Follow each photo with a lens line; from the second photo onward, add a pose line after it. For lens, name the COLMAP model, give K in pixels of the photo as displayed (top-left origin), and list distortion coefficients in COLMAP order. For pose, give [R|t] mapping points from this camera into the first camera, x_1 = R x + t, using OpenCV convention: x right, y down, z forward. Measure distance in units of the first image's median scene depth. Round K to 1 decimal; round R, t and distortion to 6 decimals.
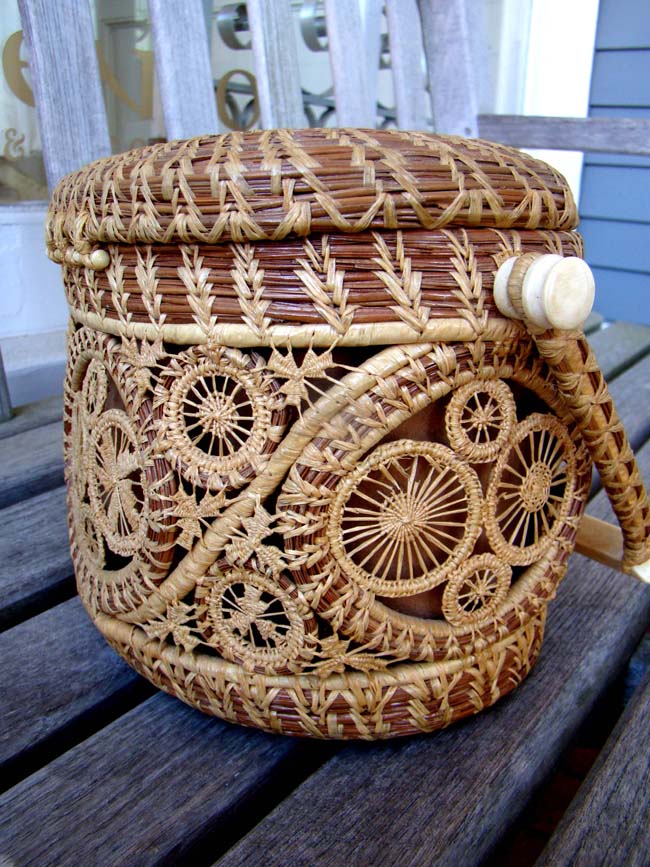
lens RADIAL K [[786.7, 0, 325.0], [0, 786.7, 433.5], [0, 0, 1]] dist [-0.144389, 0.000905]
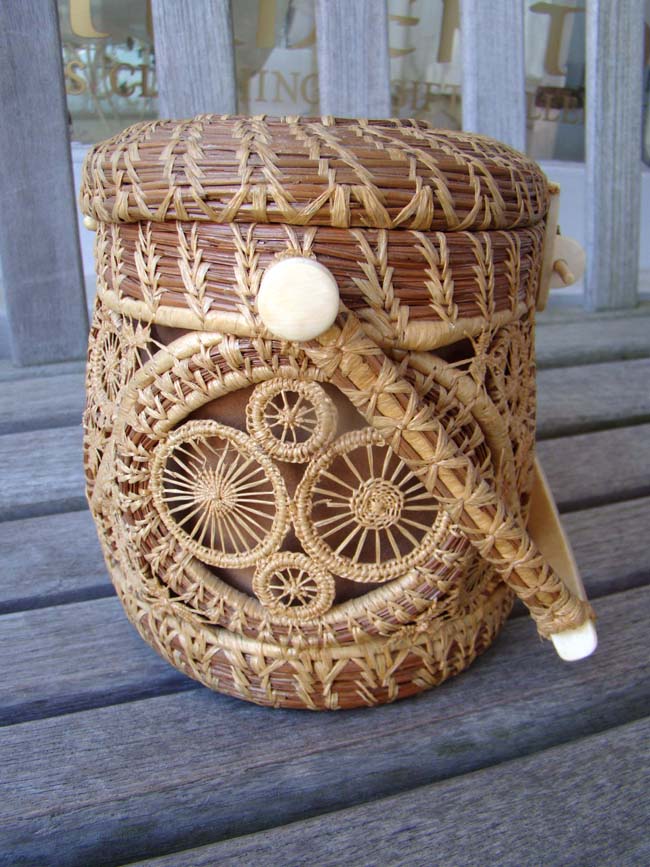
lens RADIAL K [[786.7, 0, 325.0], [0, 786.7, 433.5], [0, 0, 1]] dist [-0.144389, 0.000905]
pose [[0.813050, 0.224452, -0.537188, 0.784969], [-0.182635, 0.974451, 0.130729, -0.139126], [0.552806, -0.008180, 0.833270, 0.206521]]
